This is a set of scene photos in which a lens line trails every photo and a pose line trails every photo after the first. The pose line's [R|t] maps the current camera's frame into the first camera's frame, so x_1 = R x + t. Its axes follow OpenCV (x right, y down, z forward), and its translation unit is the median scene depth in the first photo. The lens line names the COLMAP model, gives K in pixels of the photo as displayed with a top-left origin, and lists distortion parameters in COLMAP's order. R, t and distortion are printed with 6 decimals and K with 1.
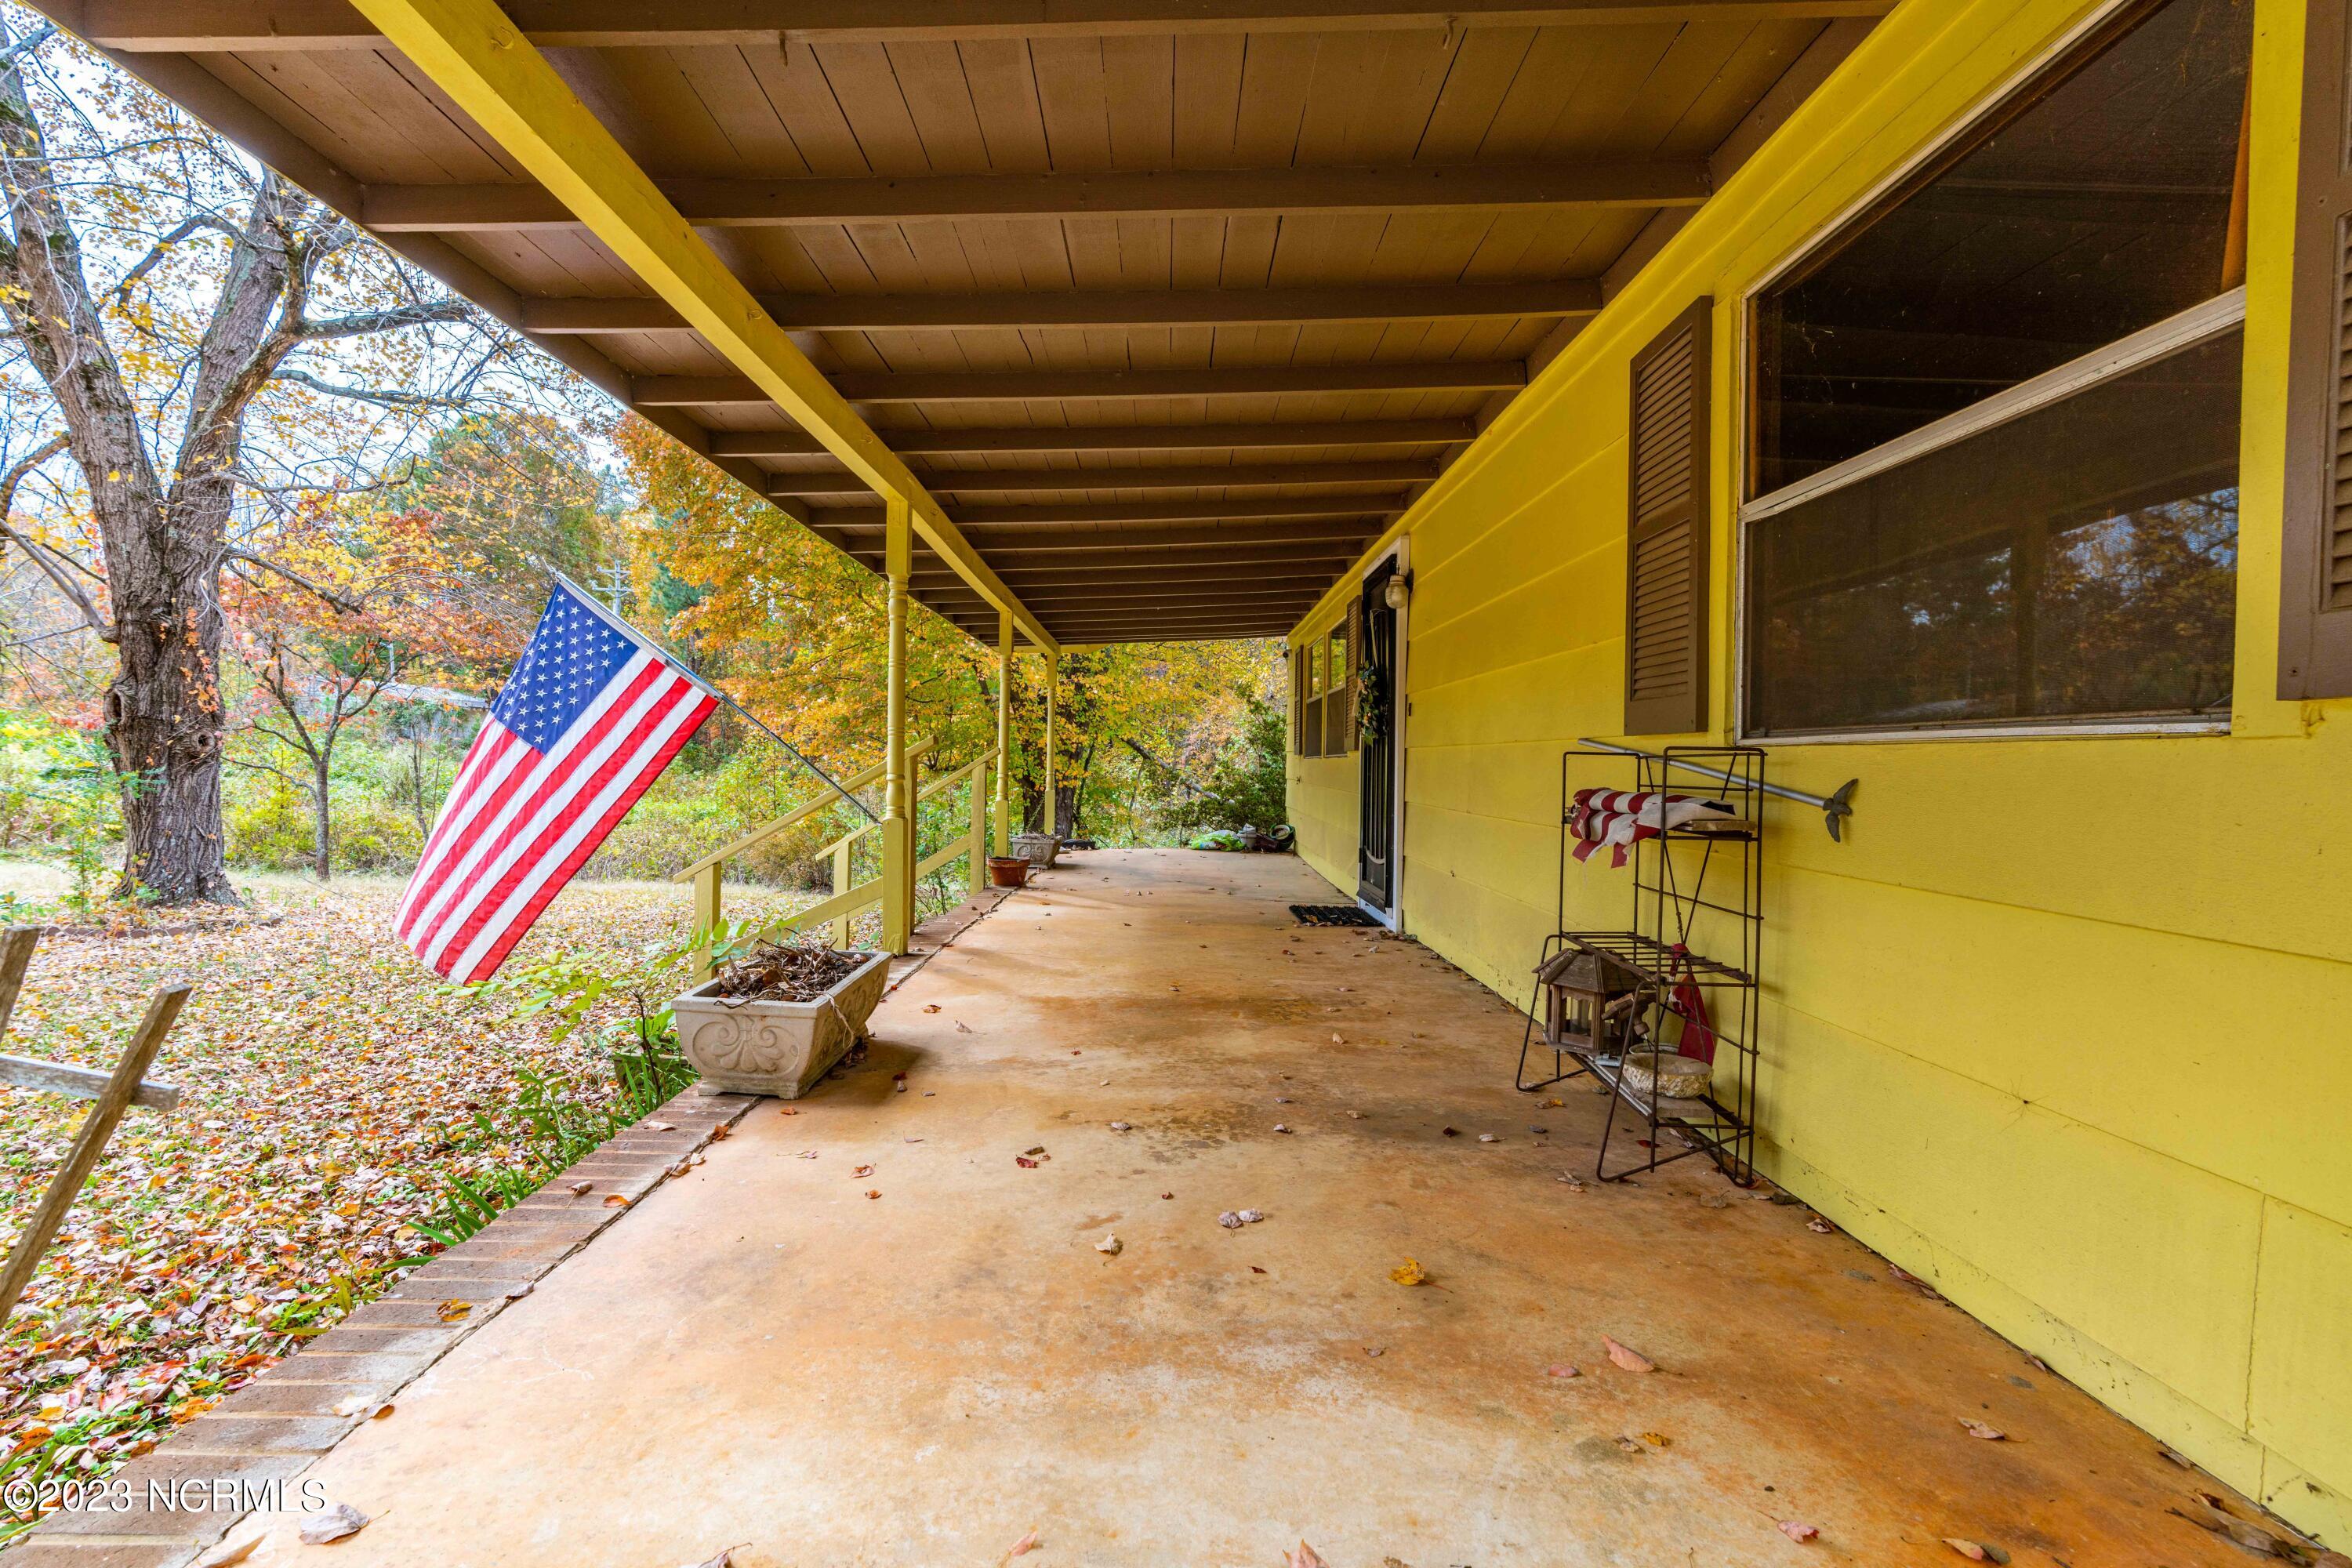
lens RADIAL K [[1071.1, 0, 1176.0], [0, 1071.1, 784.0], [0, 0, 1]] dist [-0.000980, -0.000040]
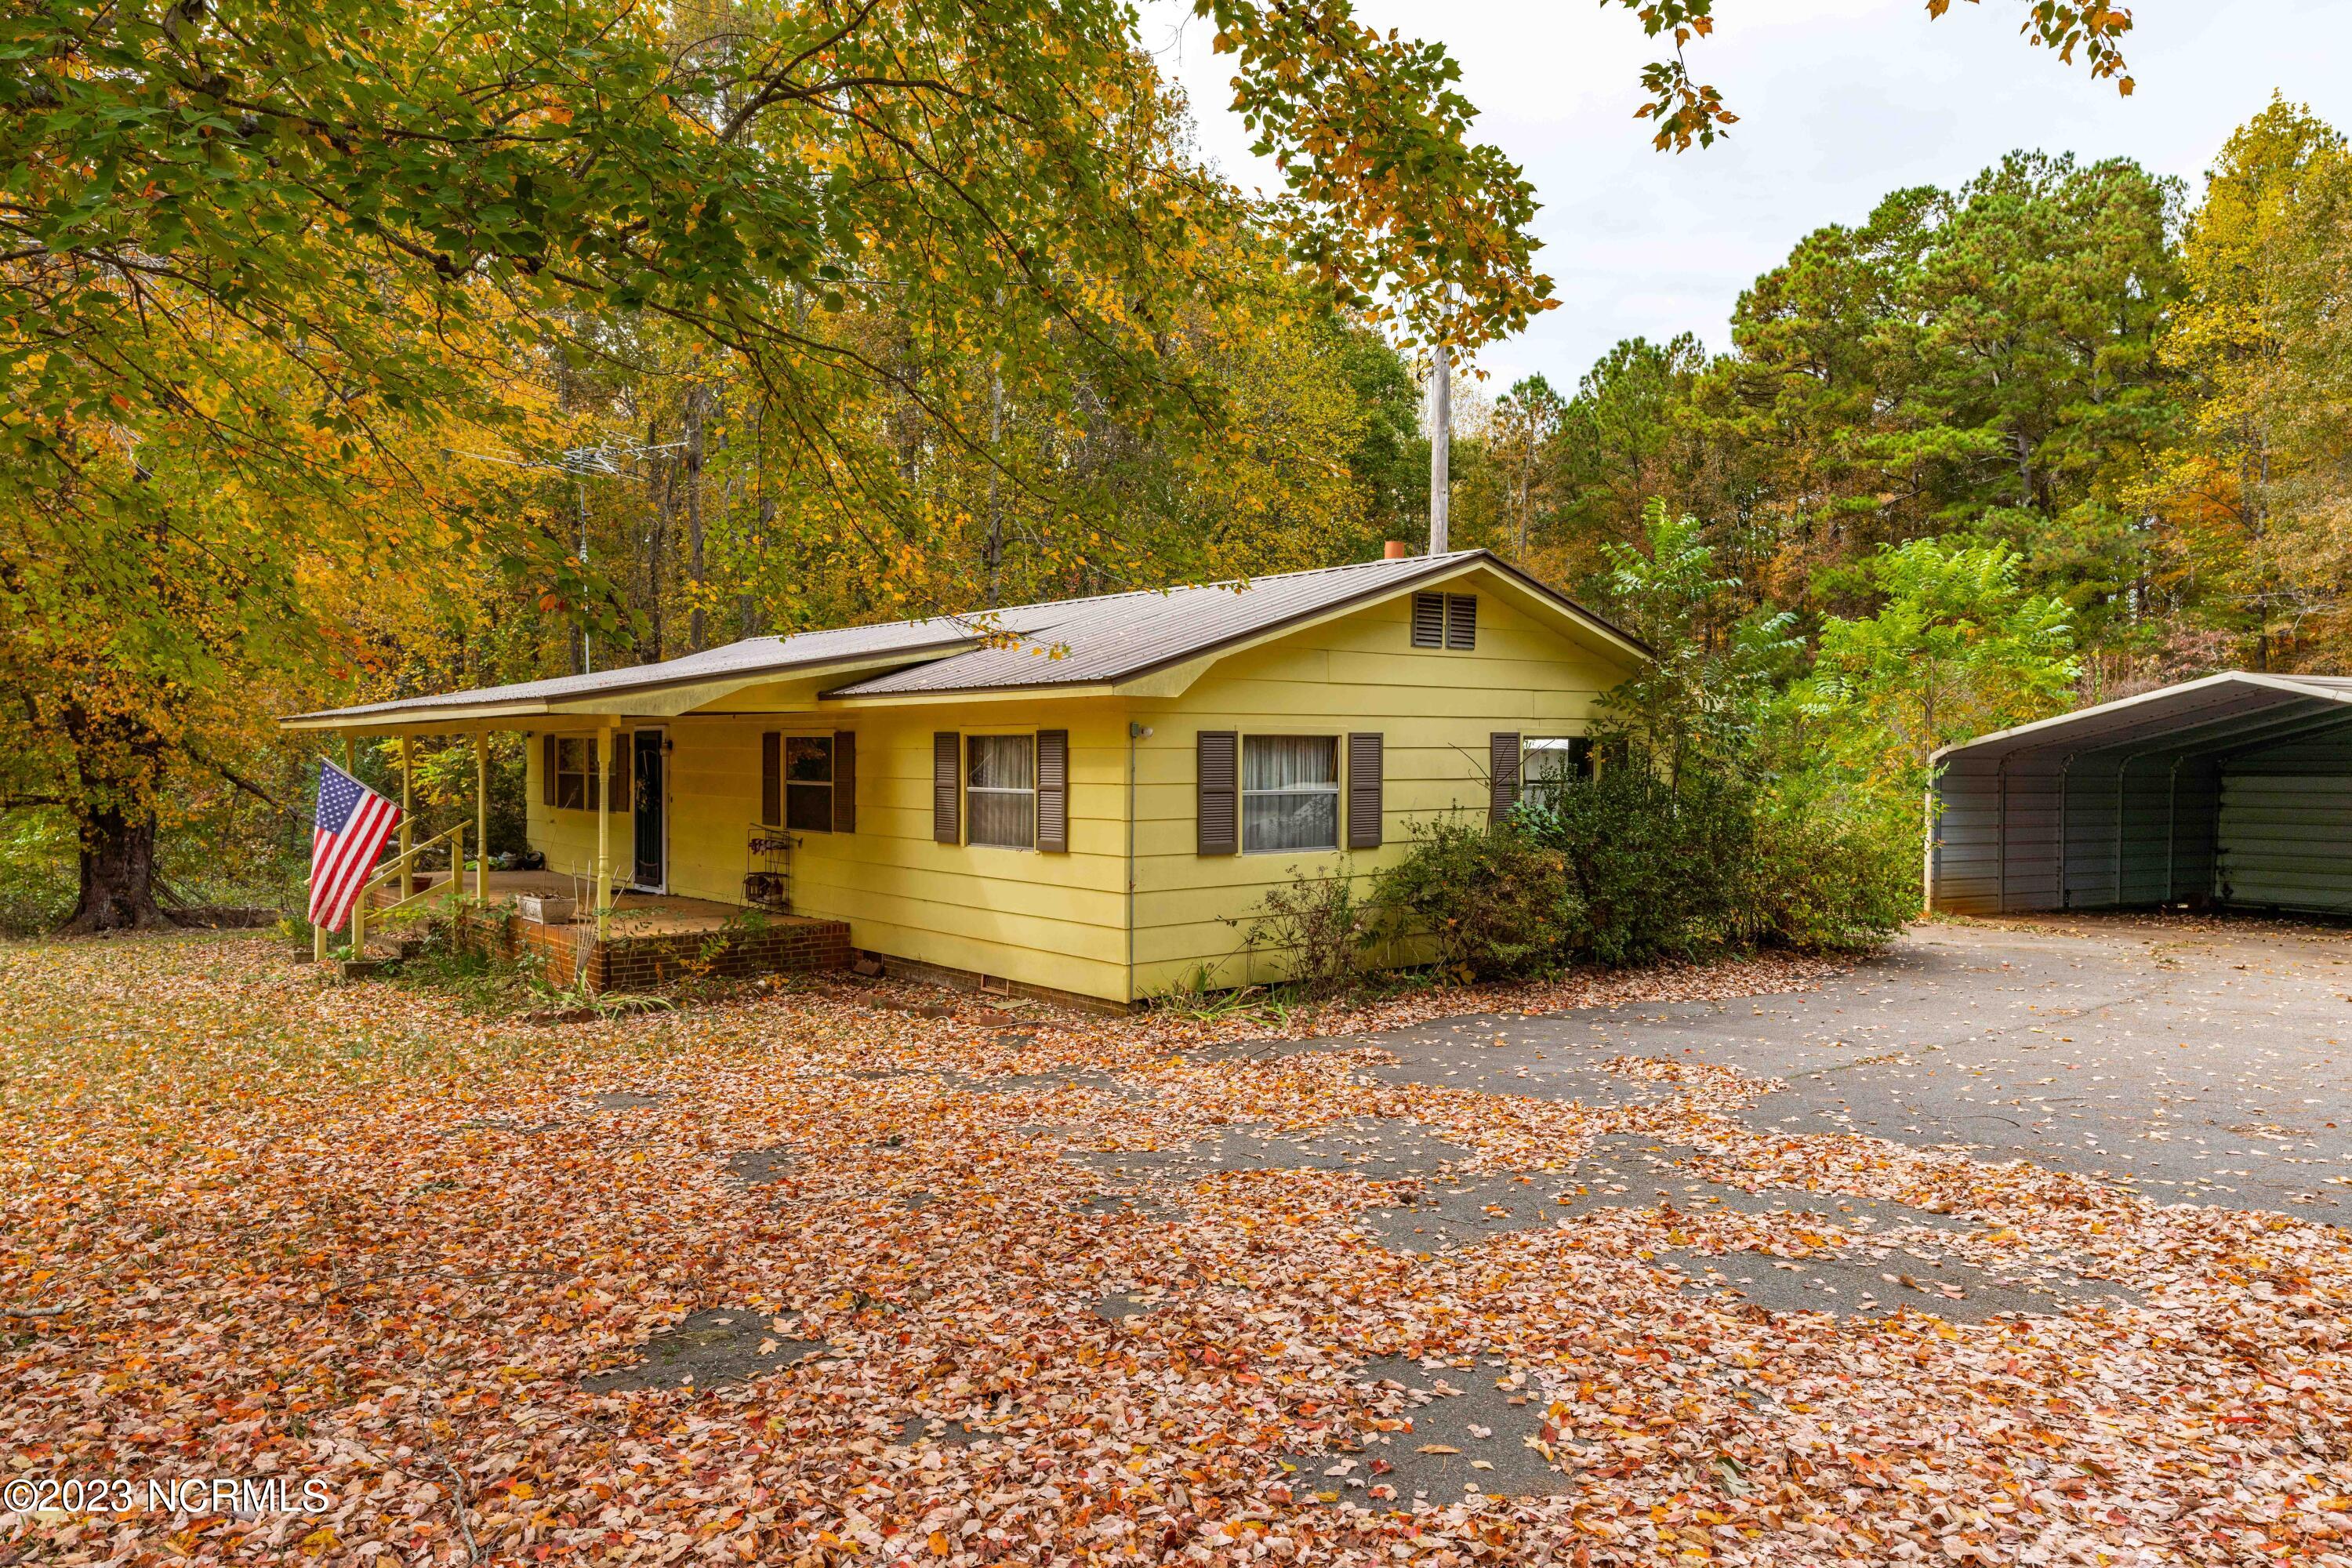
lens RADIAL K [[1877.2, 0, 1176.0], [0, 1877.2, 784.0], [0, 0, 1]] dist [0.282066, -0.004784]
pose [[0.809657, -0.021515, 0.586509, -1.710296], [0.014274, 0.999754, 0.016969, -0.199937], [-0.586730, -0.005368, 0.809765, -3.878766]]
